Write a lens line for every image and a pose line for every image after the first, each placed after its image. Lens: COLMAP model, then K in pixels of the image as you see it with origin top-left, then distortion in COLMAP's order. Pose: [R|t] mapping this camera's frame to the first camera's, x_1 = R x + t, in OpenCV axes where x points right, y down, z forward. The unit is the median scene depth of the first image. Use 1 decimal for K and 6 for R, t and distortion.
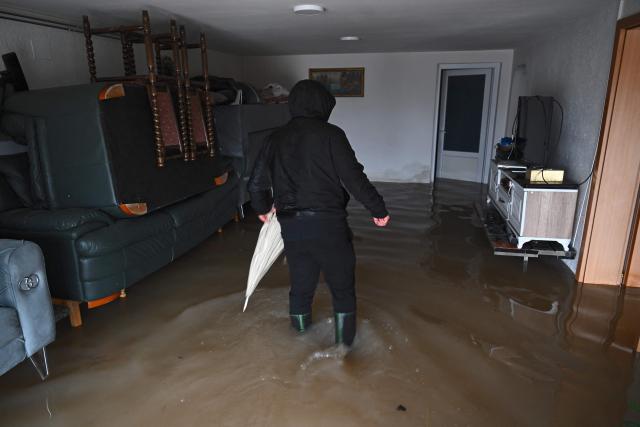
lens RADIAL K [[443.7, 0, 321.9], [0, 443.7, 213.4], [0, 0, 1]] dist [-0.006798, 0.009311]
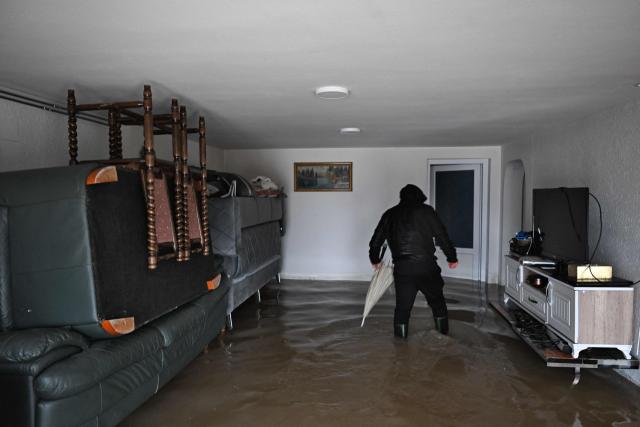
lens RADIAL K [[443.7, 0, 318.2], [0, 443.7, 213.2], [0, 0, 1]] dist [-0.006798, 0.009311]
pose [[0.993185, -0.000404, 0.116547, -0.150114], [0.025978, 0.975603, -0.218001, -0.020246], [-0.113615, 0.219543, 0.968965, 0.164757]]
